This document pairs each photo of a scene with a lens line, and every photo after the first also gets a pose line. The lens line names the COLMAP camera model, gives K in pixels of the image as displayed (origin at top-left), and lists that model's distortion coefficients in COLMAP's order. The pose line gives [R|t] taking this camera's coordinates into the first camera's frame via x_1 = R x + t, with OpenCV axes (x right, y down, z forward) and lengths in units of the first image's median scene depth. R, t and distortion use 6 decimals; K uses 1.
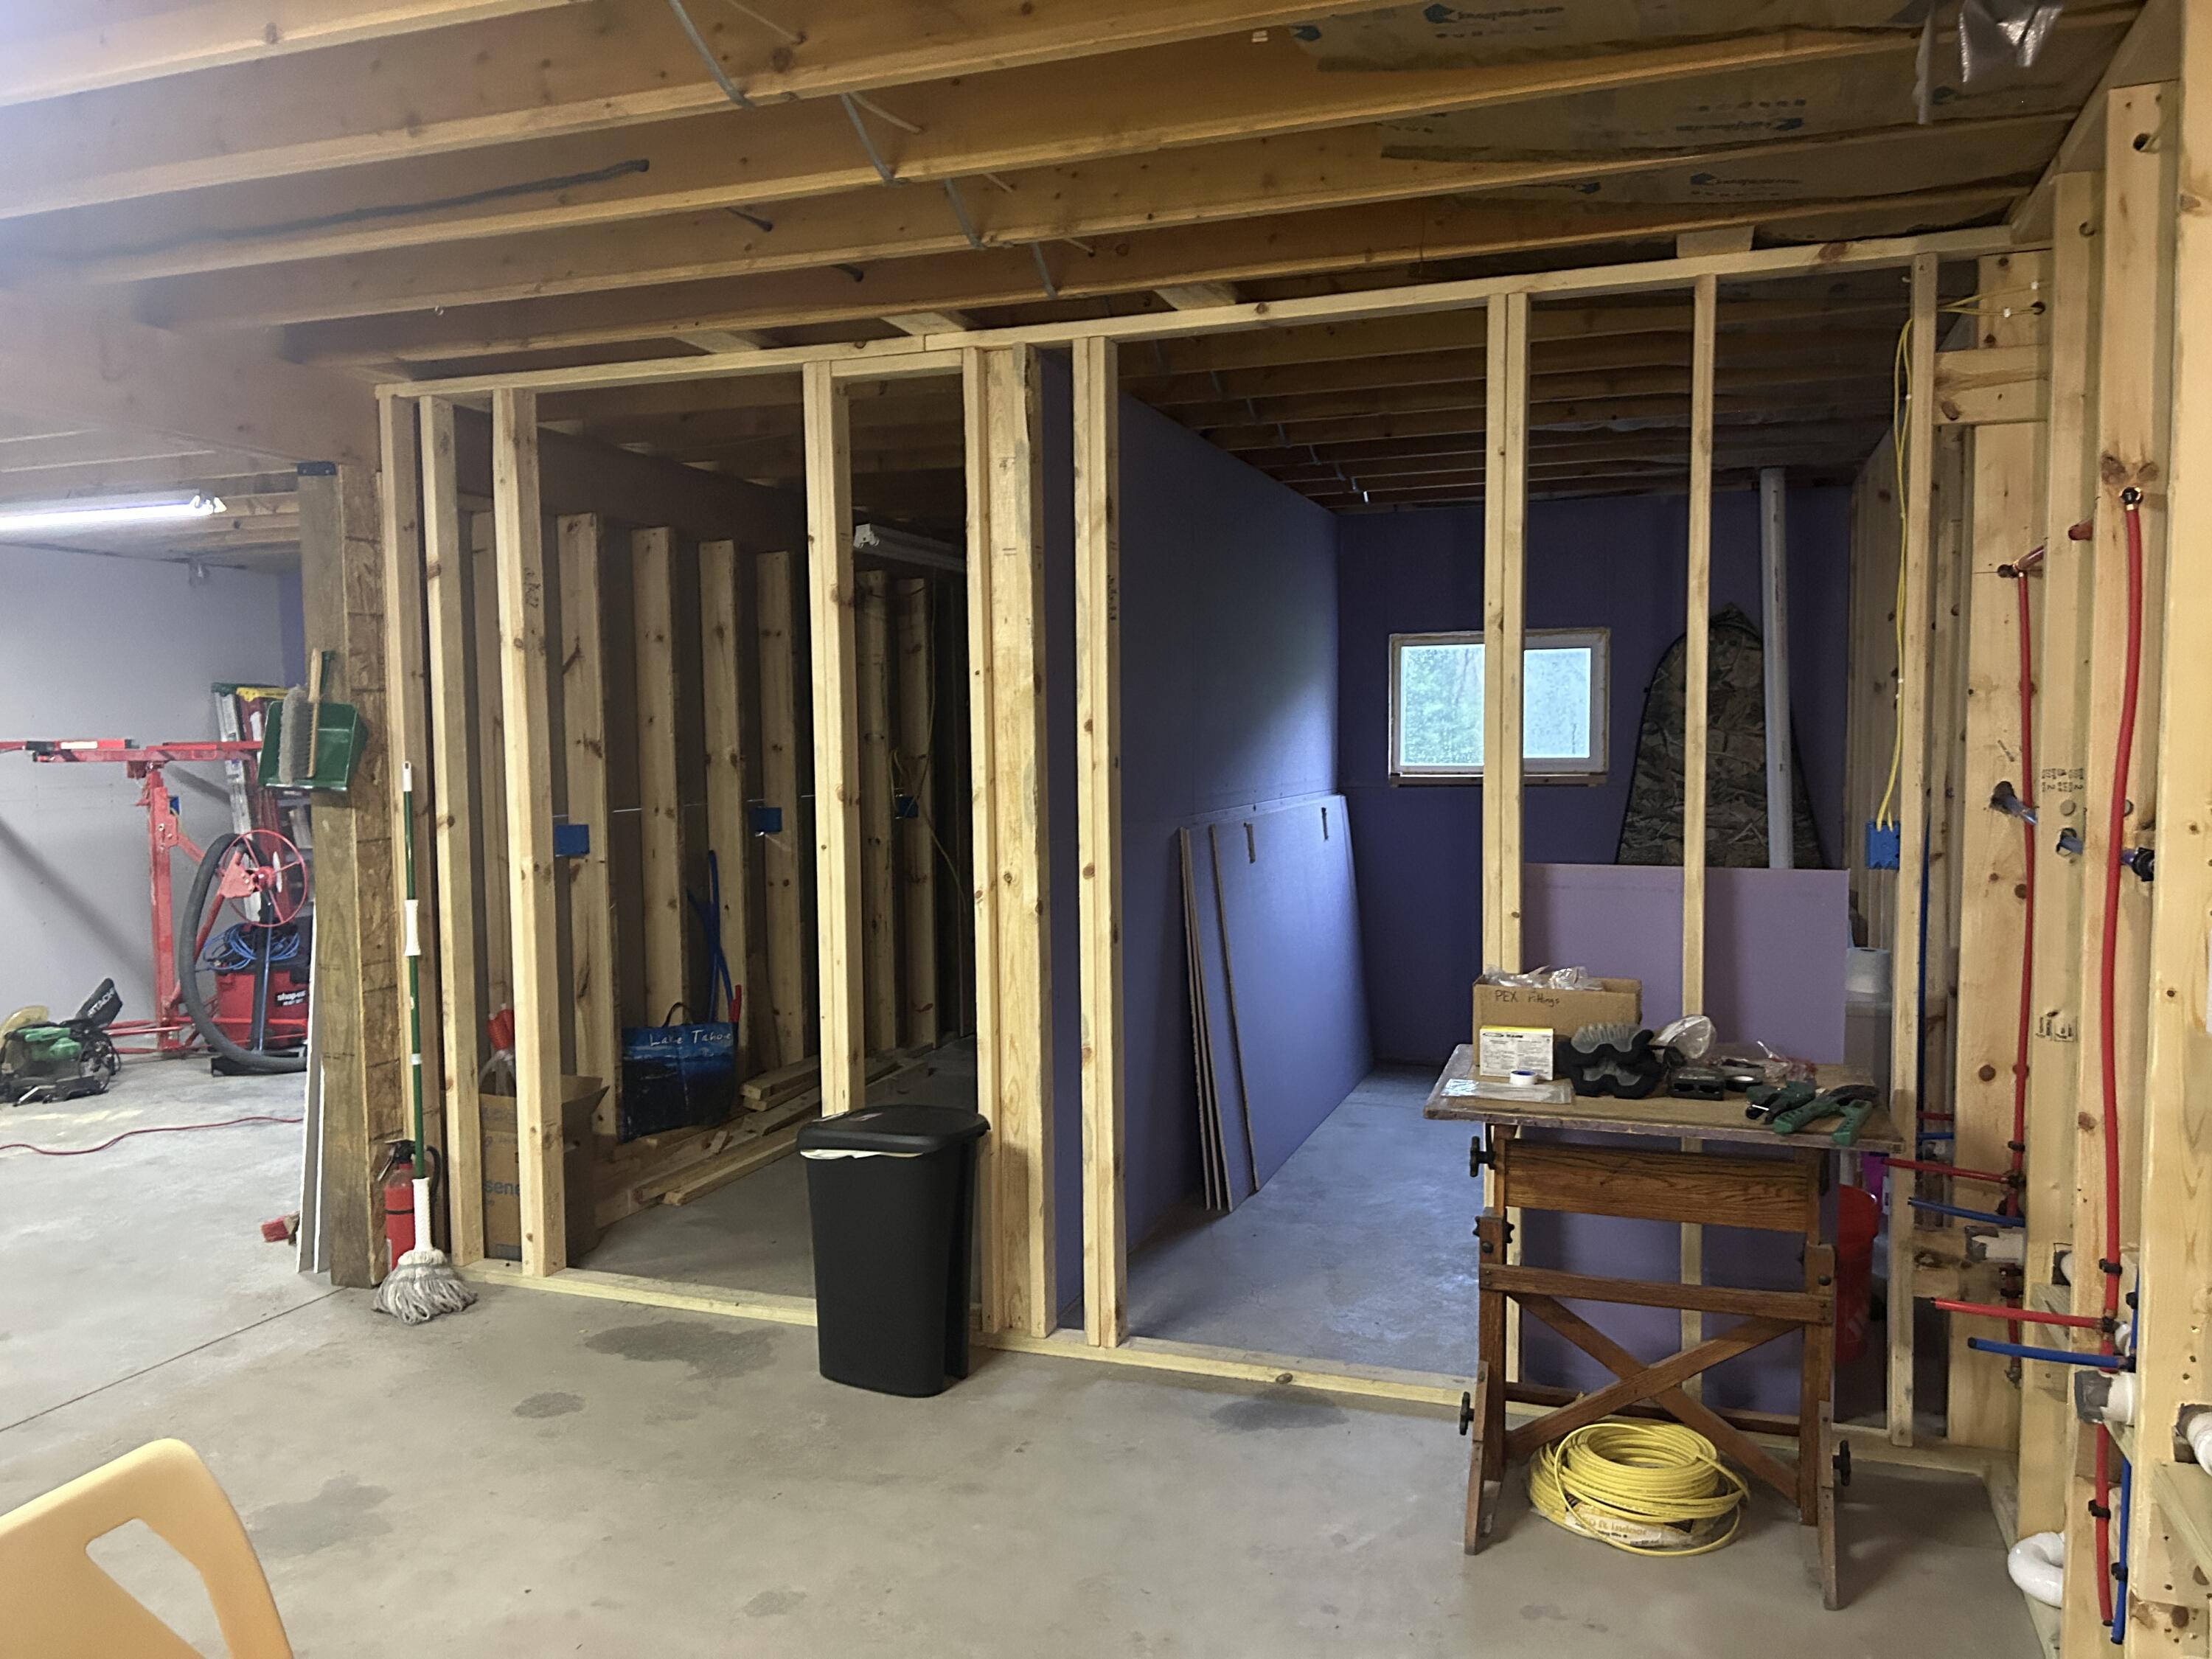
lens RADIAL K [[1662.6, 0, 1104.9], [0, 1662.6, 834.6], [0, 0, 1]] dist [0.050586, -0.002714]
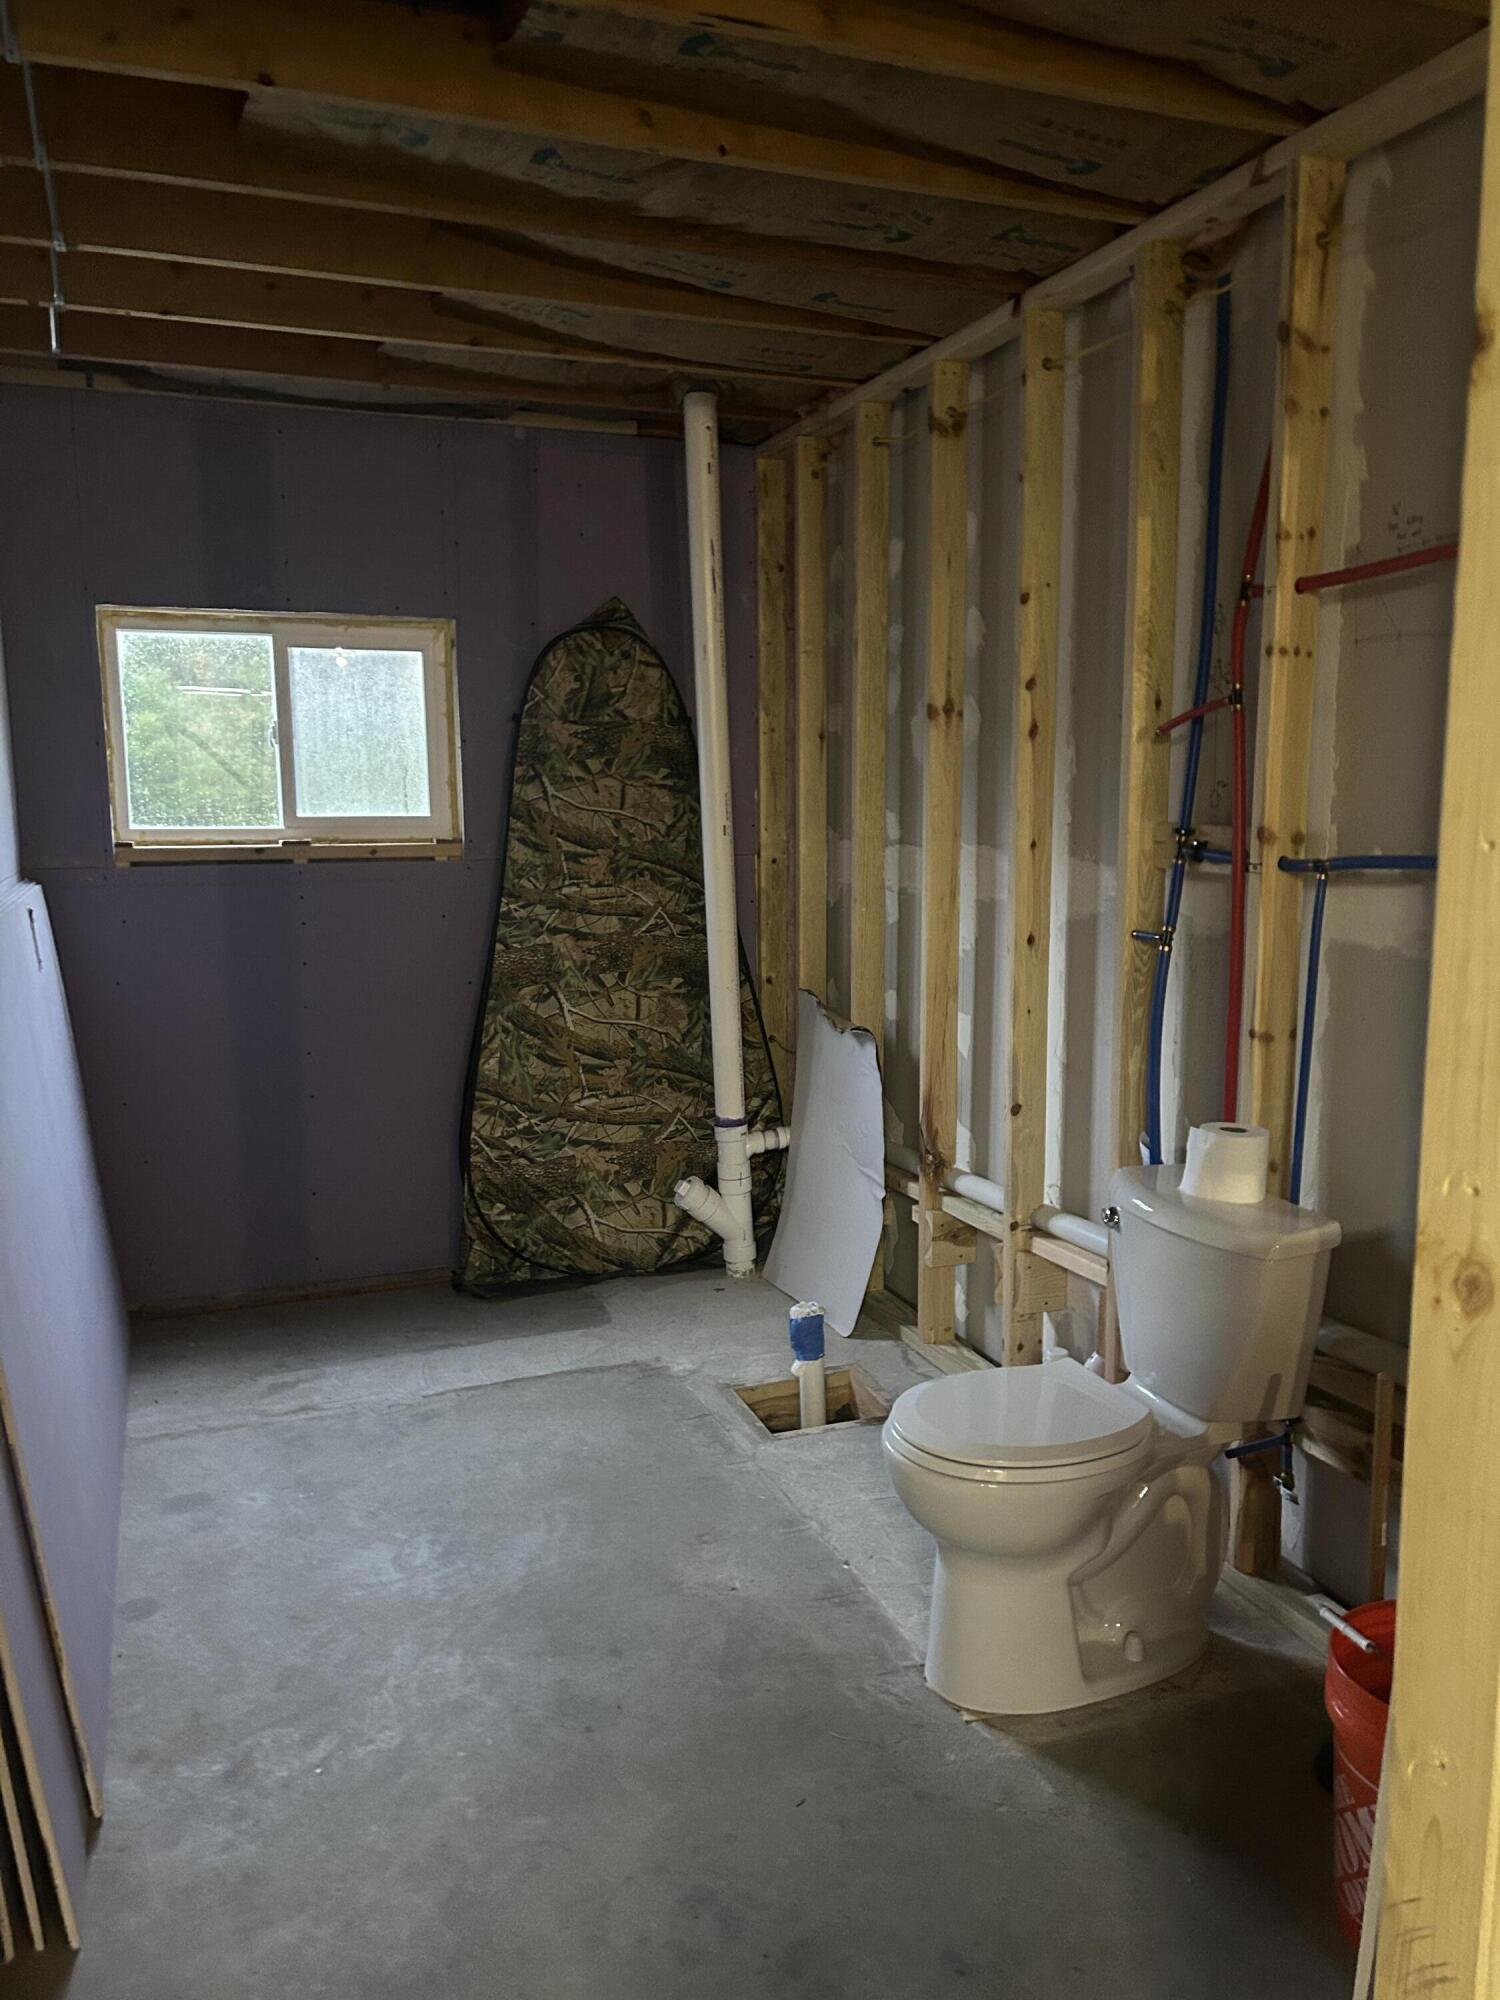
lens RADIAL K [[1503.2, 0, 747.9], [0, 1503.2, 1016.1], [0, 0, 1]] dist [0.050586, -0.002714]
pose [[0.753286, -0.093272, 0.651046, -0.018511], [0.032586, 0.993970, 0.104697, -0.026868], [-0.656885, -0.057652, 0.751783, 0.472447]]
